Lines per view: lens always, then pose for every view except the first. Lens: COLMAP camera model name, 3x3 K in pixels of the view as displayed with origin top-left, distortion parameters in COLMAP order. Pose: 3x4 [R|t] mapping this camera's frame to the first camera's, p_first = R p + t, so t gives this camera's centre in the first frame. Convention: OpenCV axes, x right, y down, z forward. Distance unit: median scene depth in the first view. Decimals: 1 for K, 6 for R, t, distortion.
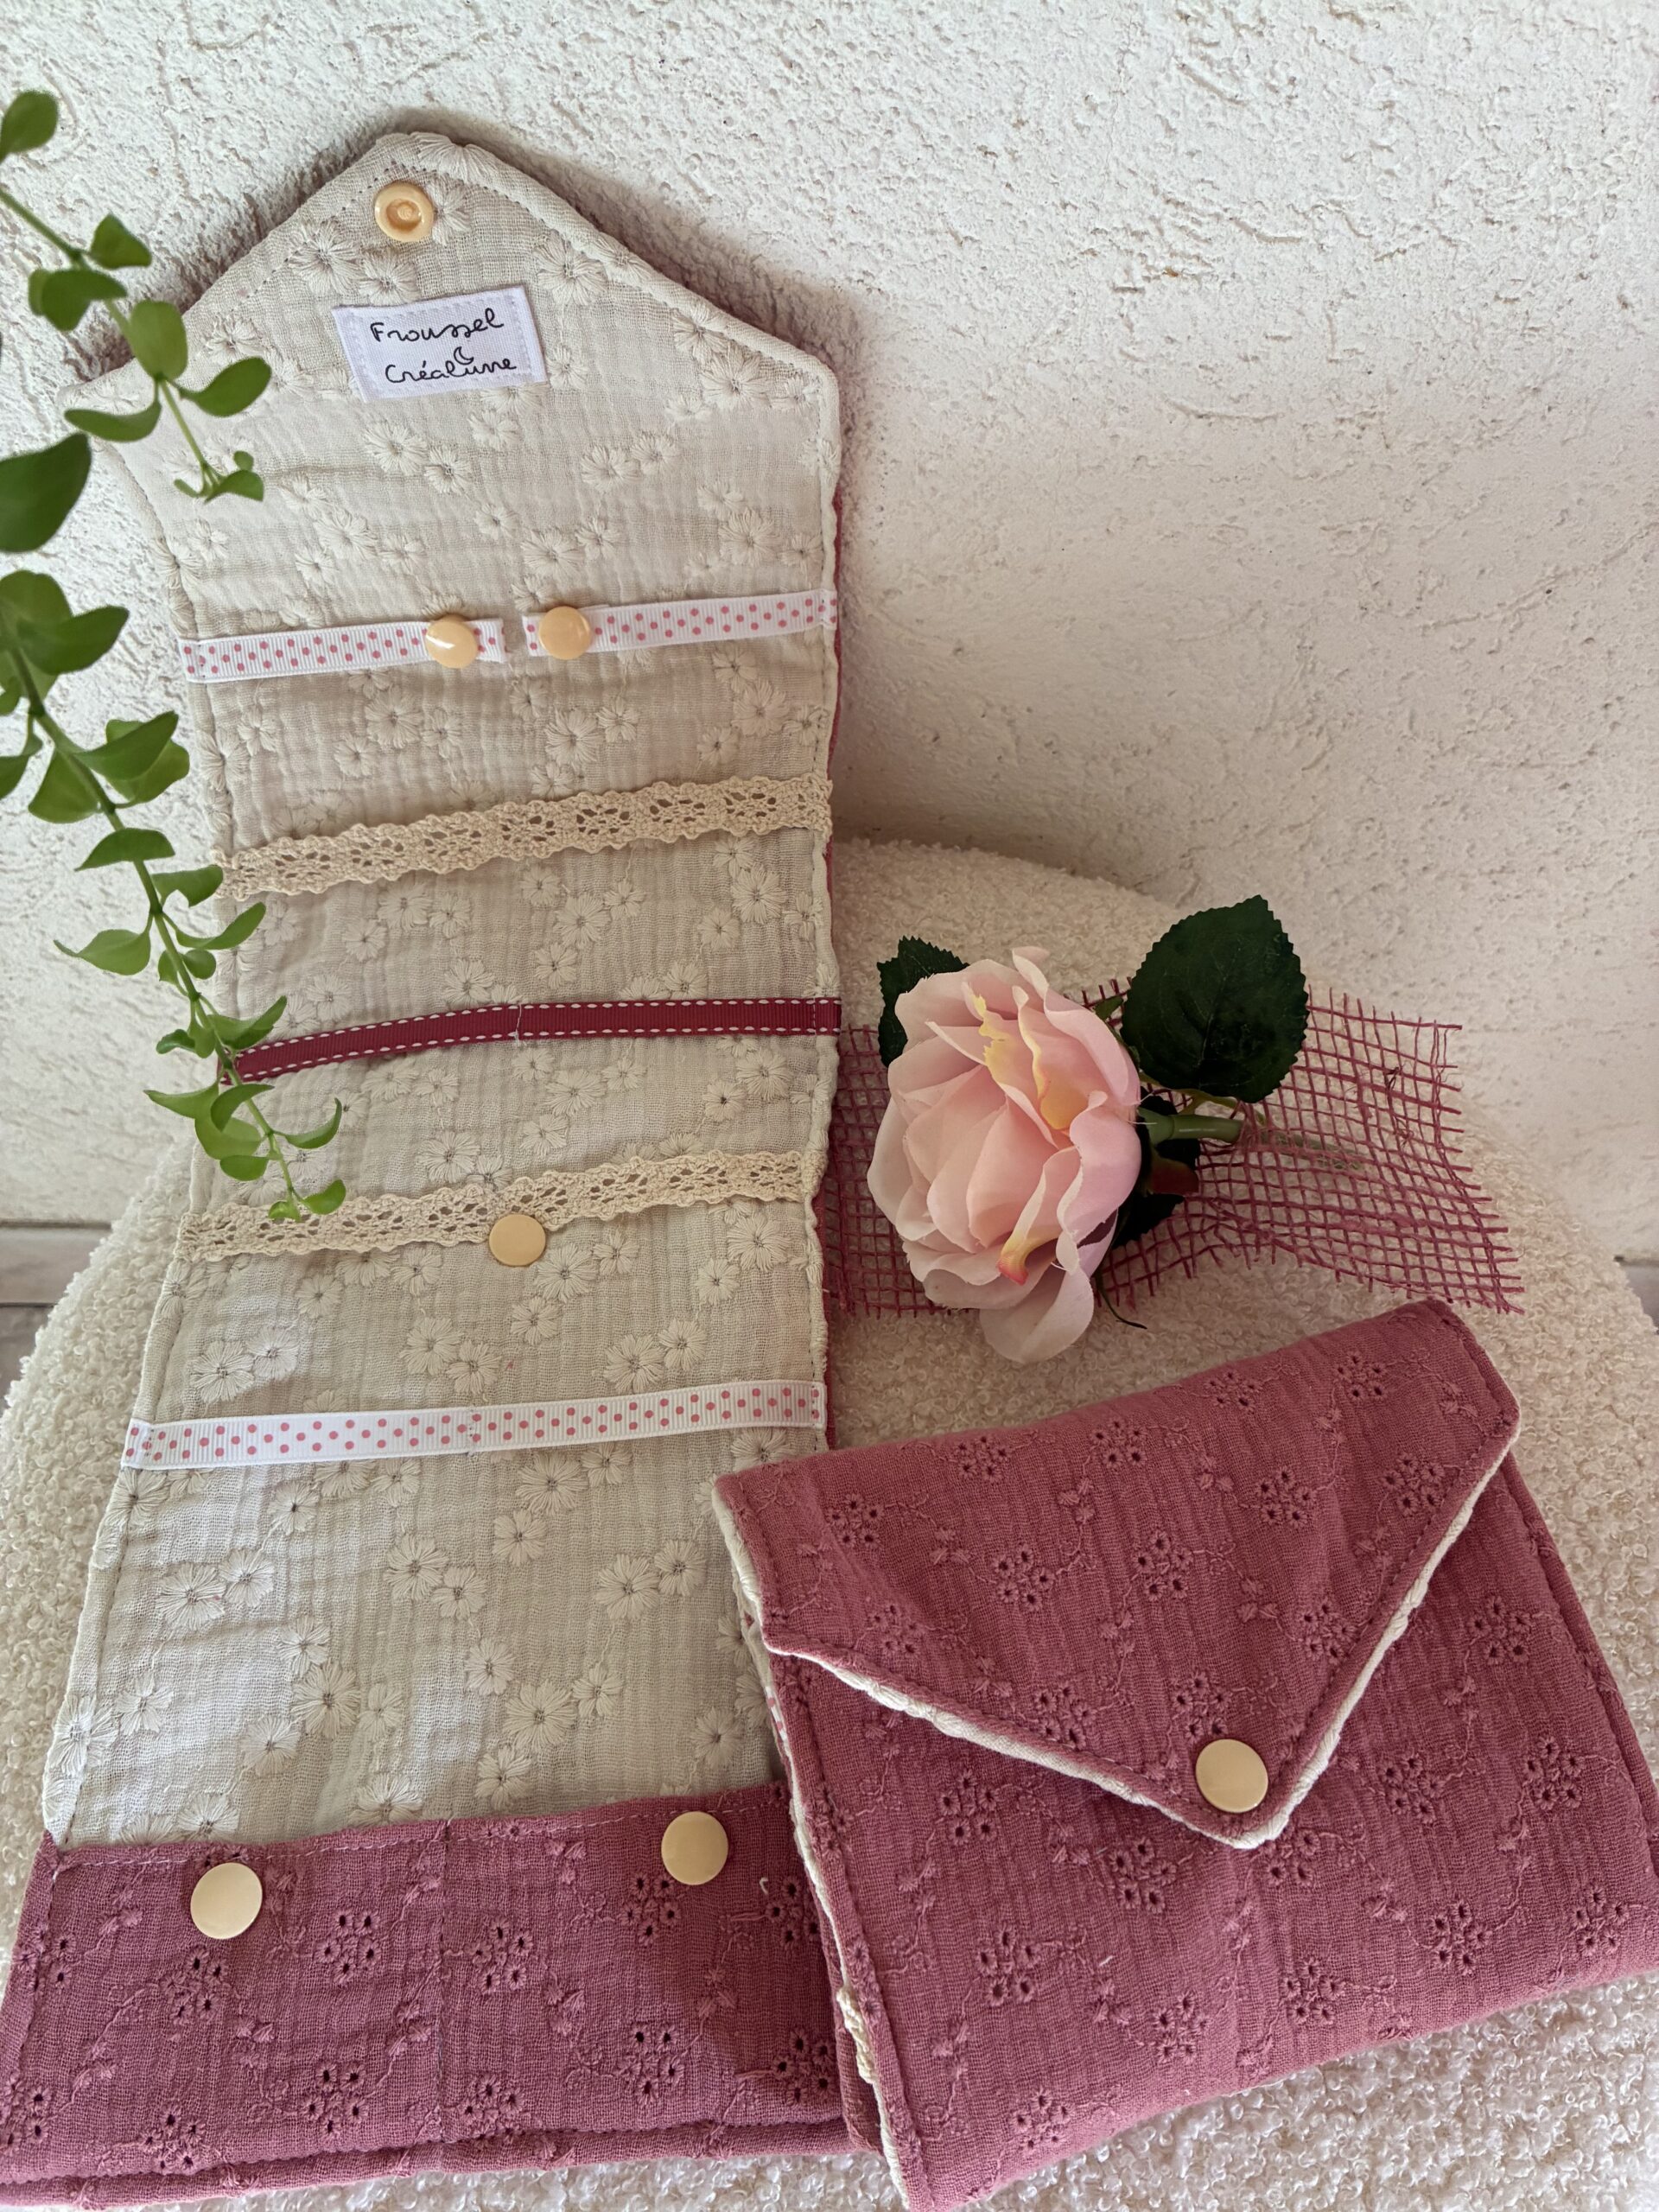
lens RADIAL K [[1689.3, 0, 819.8], [0, 1689.3, 1111.1], [0, 0, 1]] dist [0.037261, -0.039662]
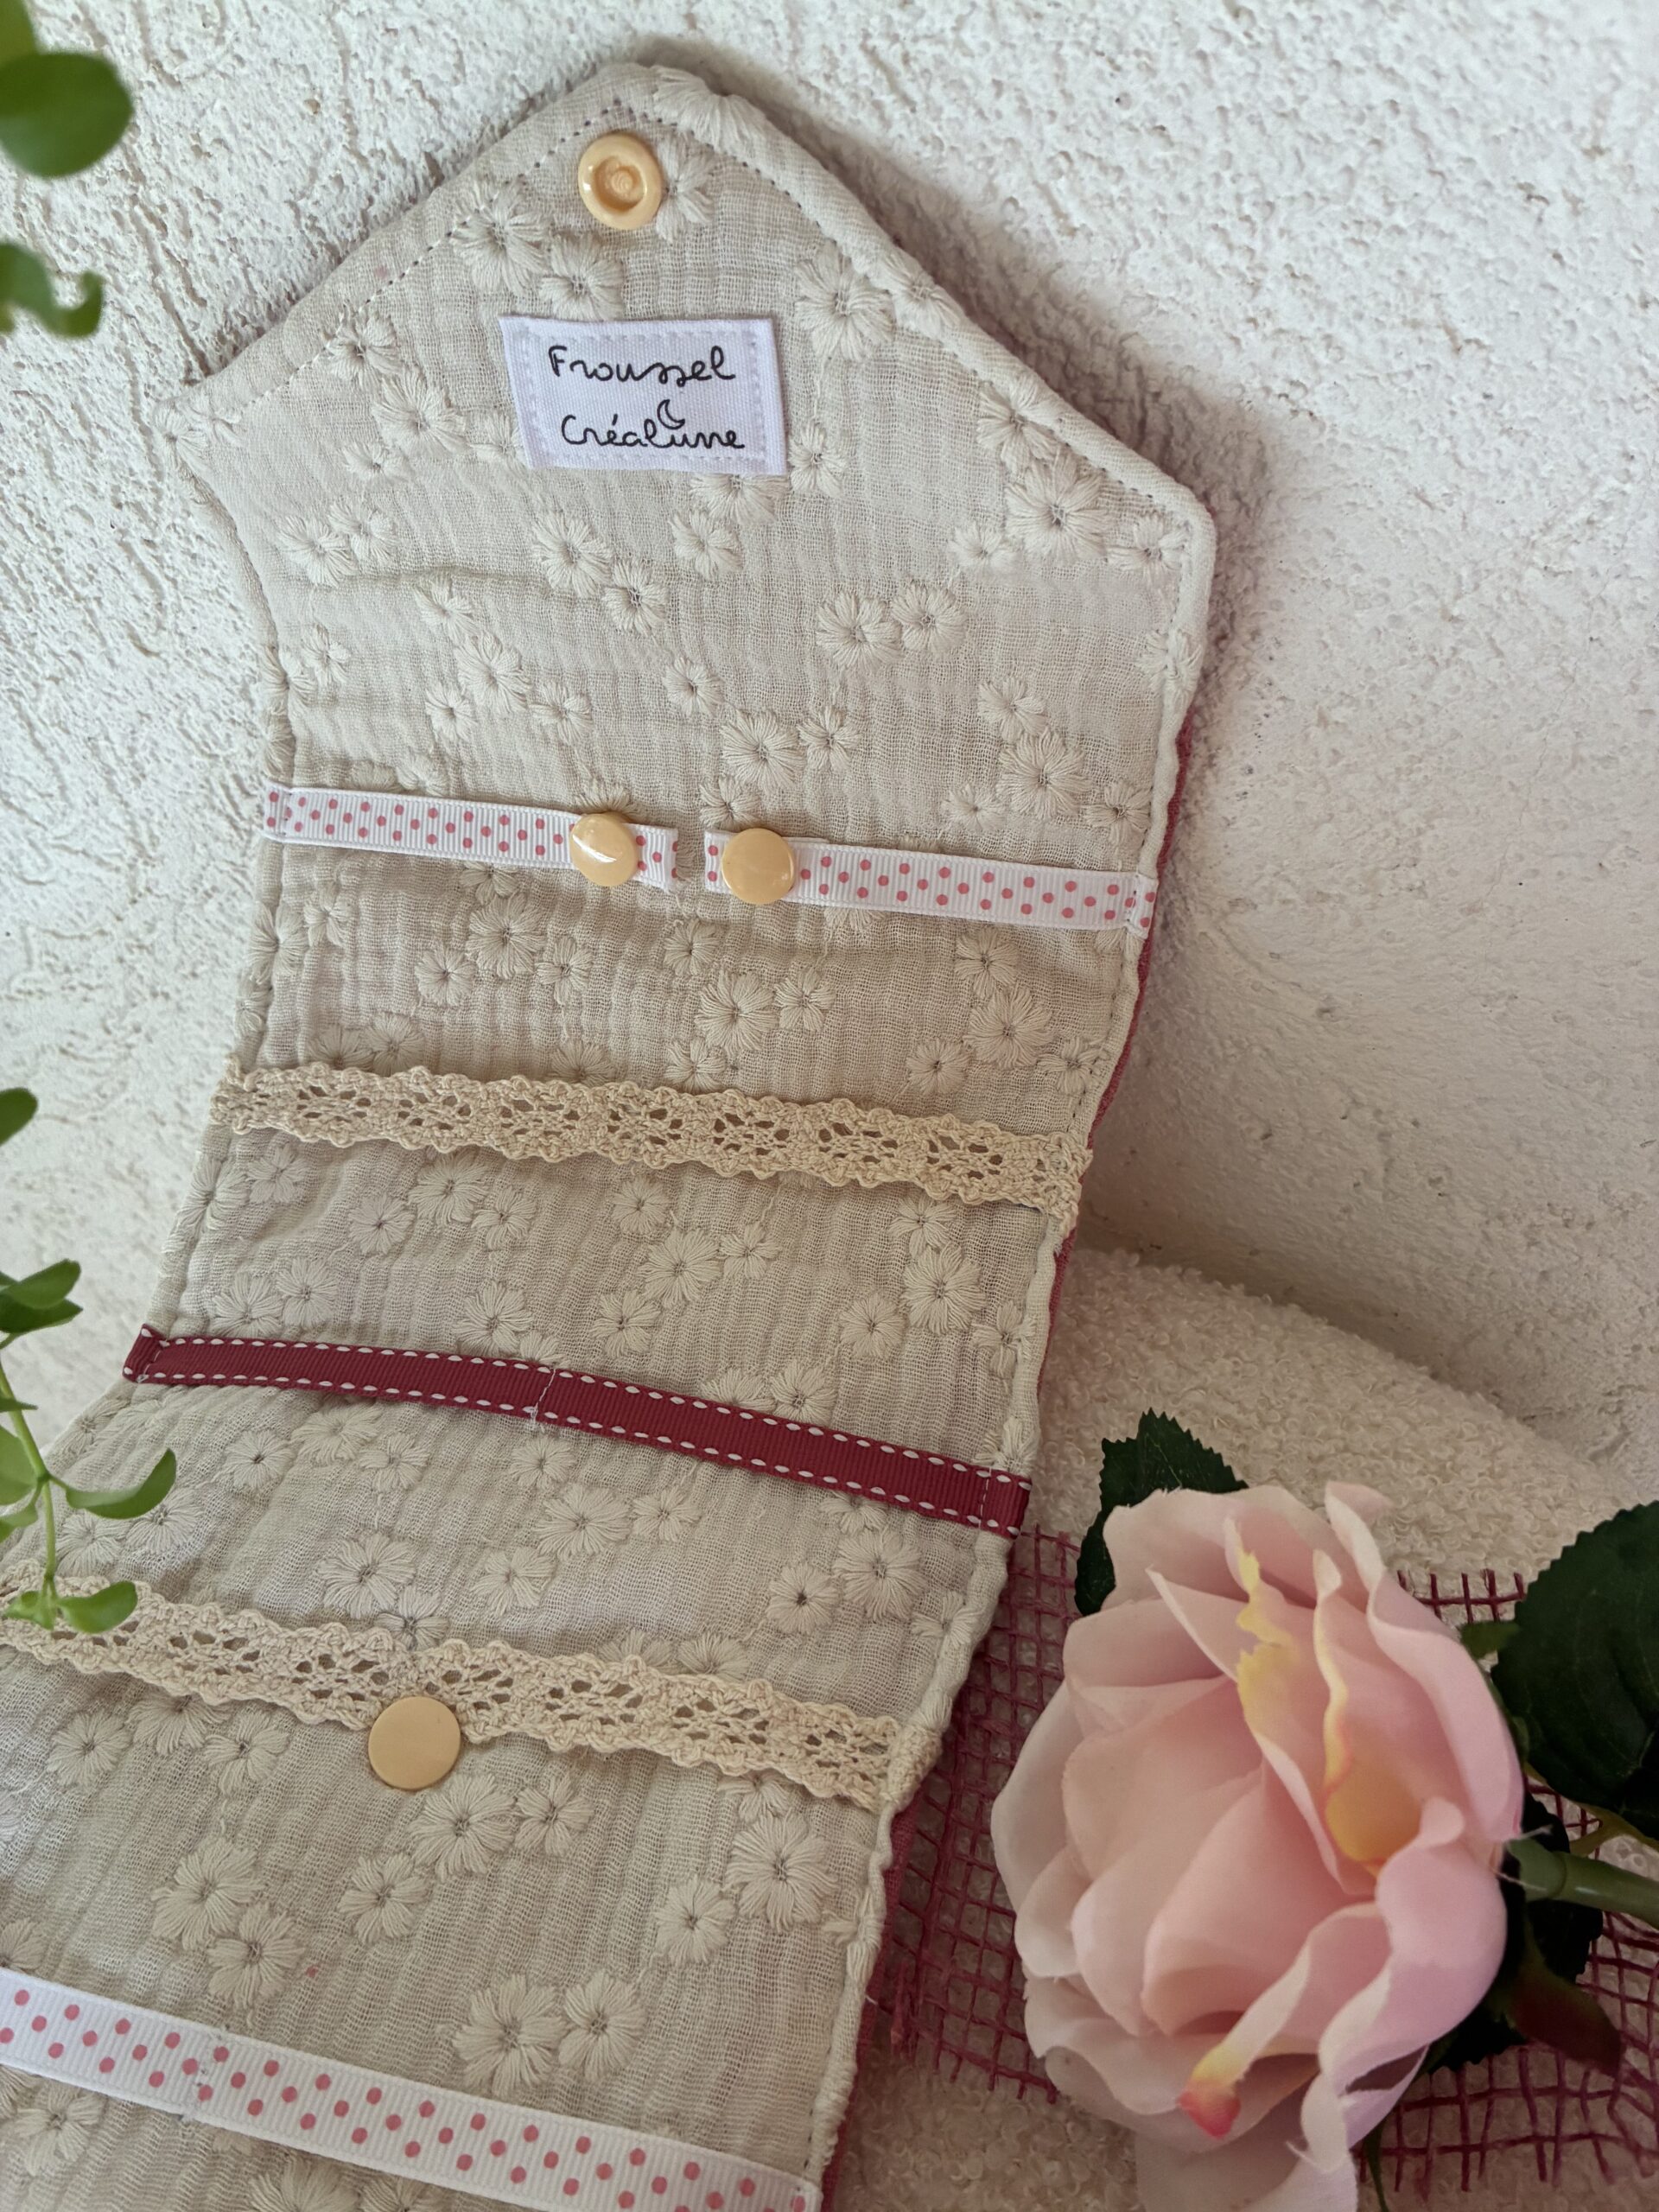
lens RADIAL K [[1691.6, 0, 828.0], [0, 1691.6, 1115.0], [0, 0, 1]] dist [0.012150, -0.011726]
pose [[0.957566, 0.212351, -0.194871, 0.037579], [-0.252295, 0.944465, -0.210557, -0.048864], [0.139337, 0.250787, 0.957962, 0.390901]]
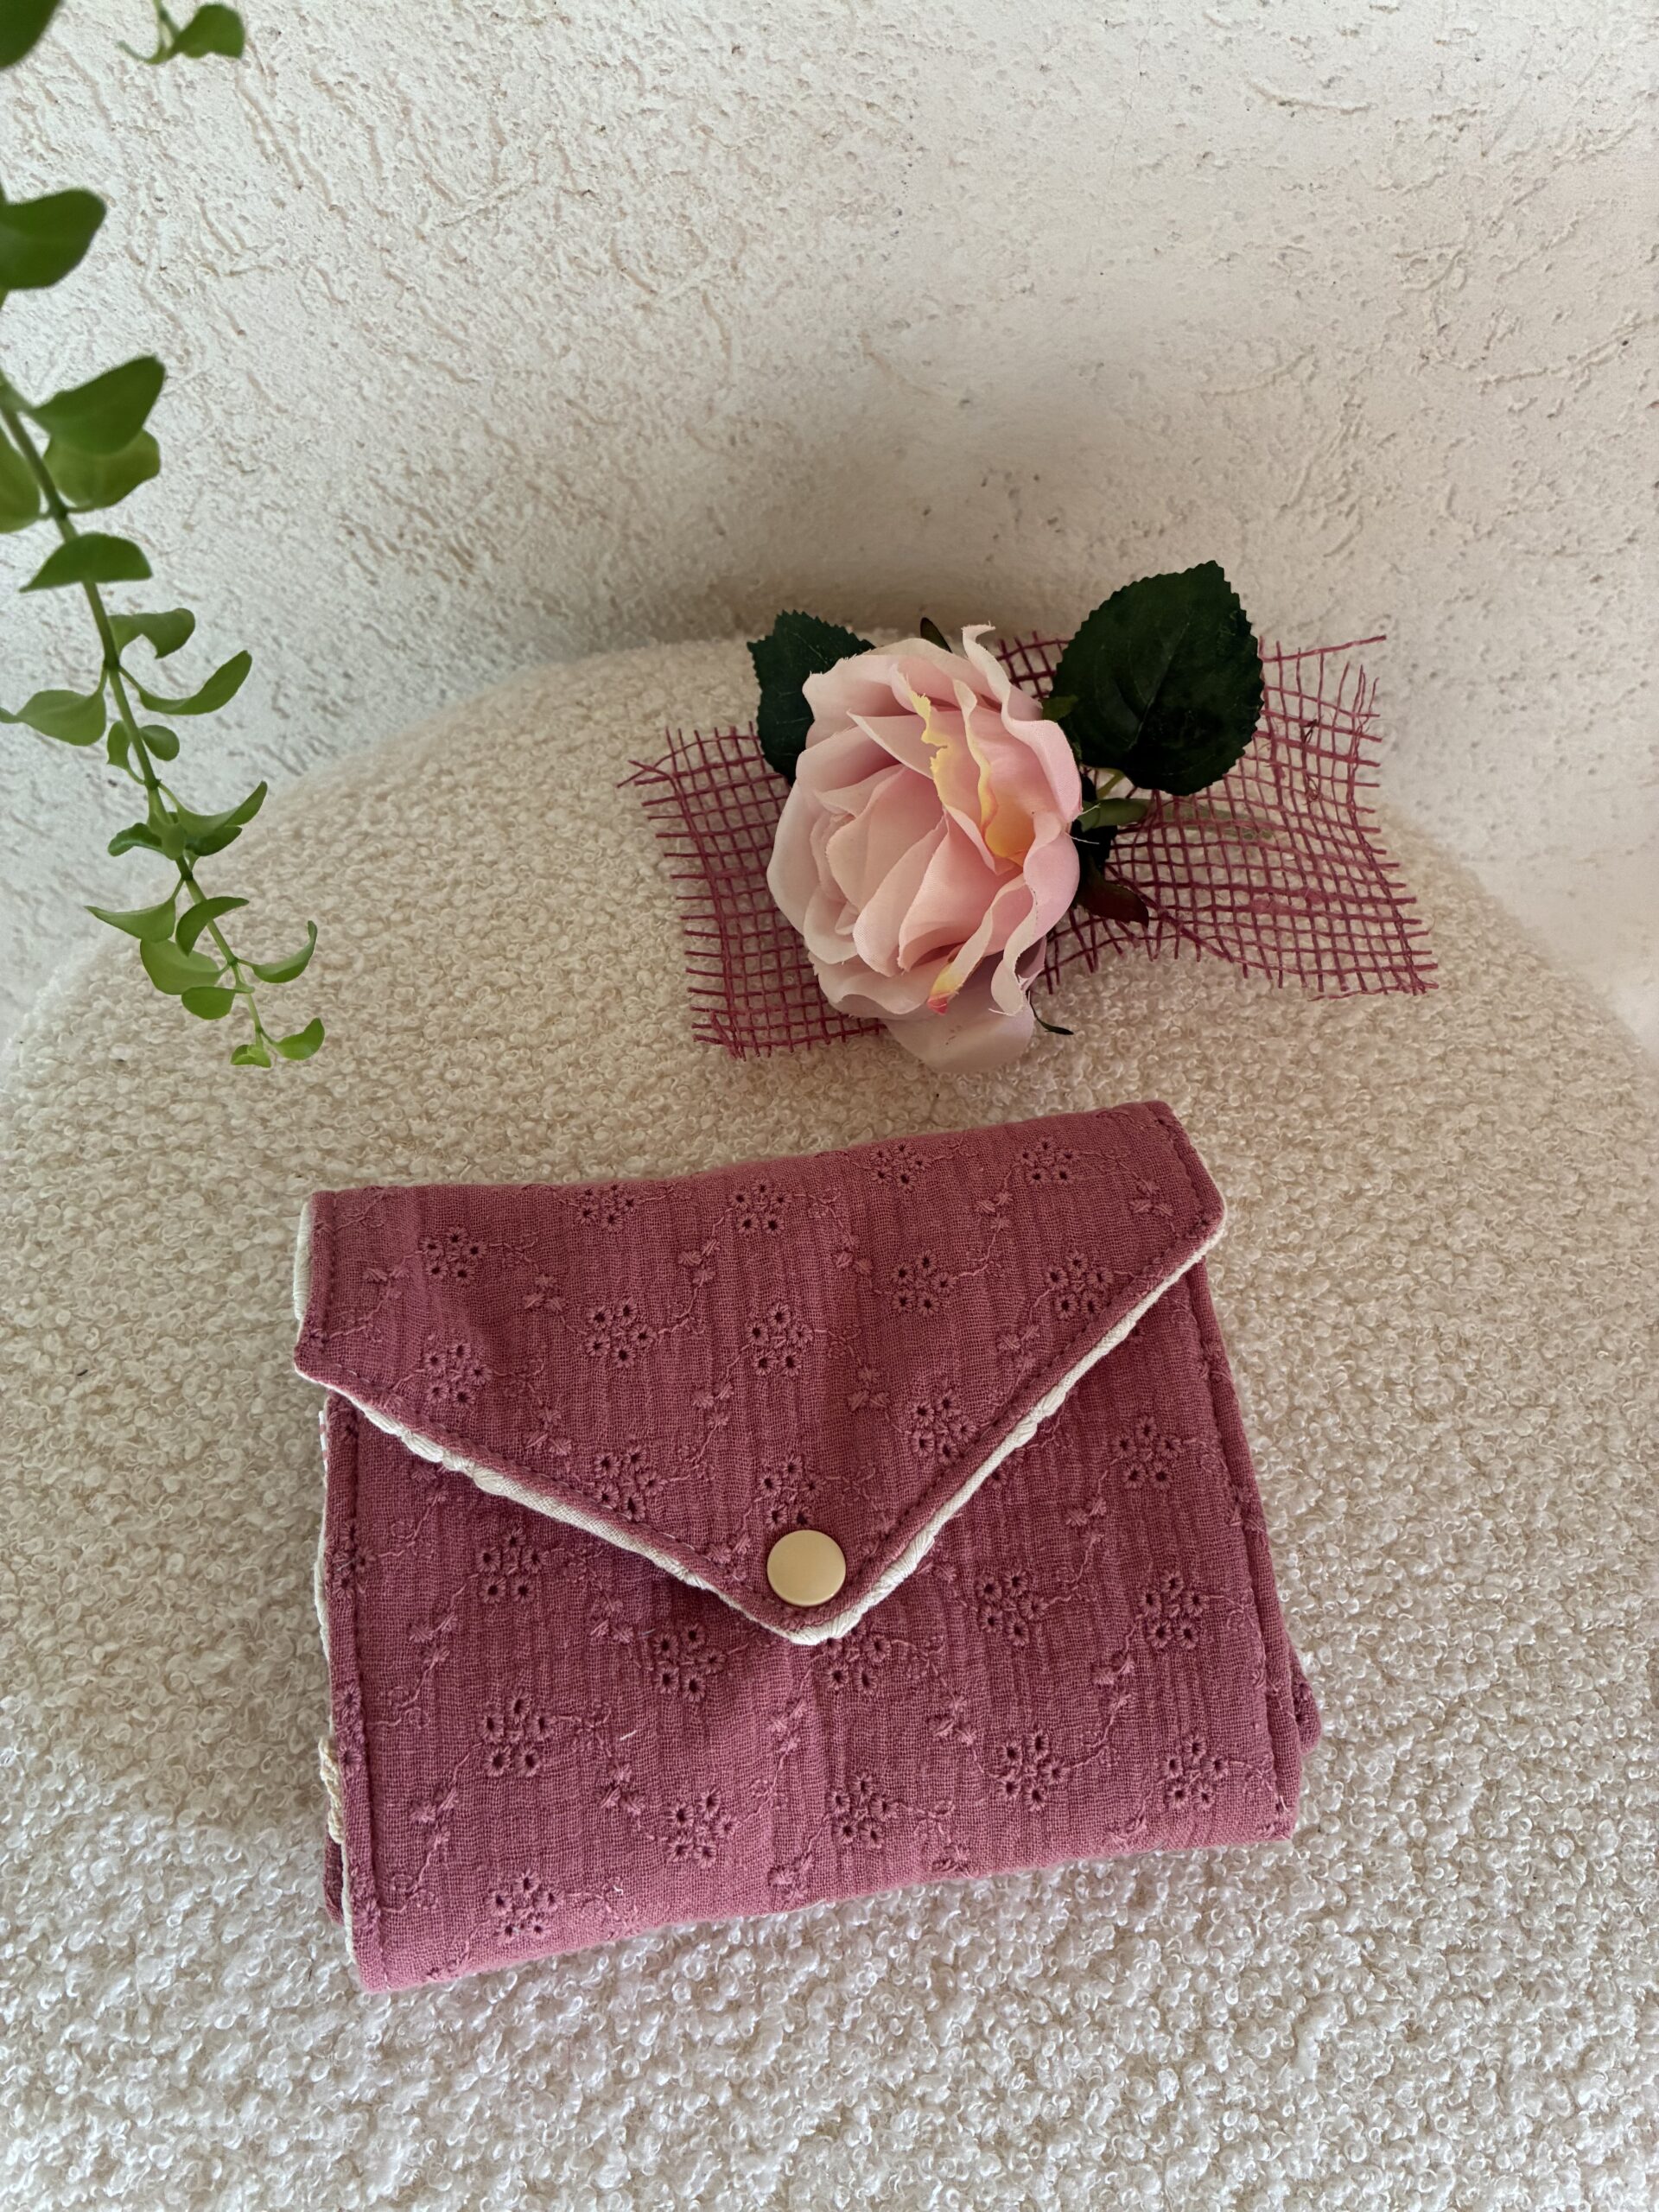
lens RADIAL K [[1690.2, 0, 819.2], [0, 1690.2, 1111.1], [0, 0, 1]] dist [0.071880, -0.093205]
pose [[0.993825, -0.018609, 0.109388, -0.110192], [0.011105, 0.997567, 0.068818, 0.035754], [-0.110402, -0.067178, 0.991614, 0.128066]]
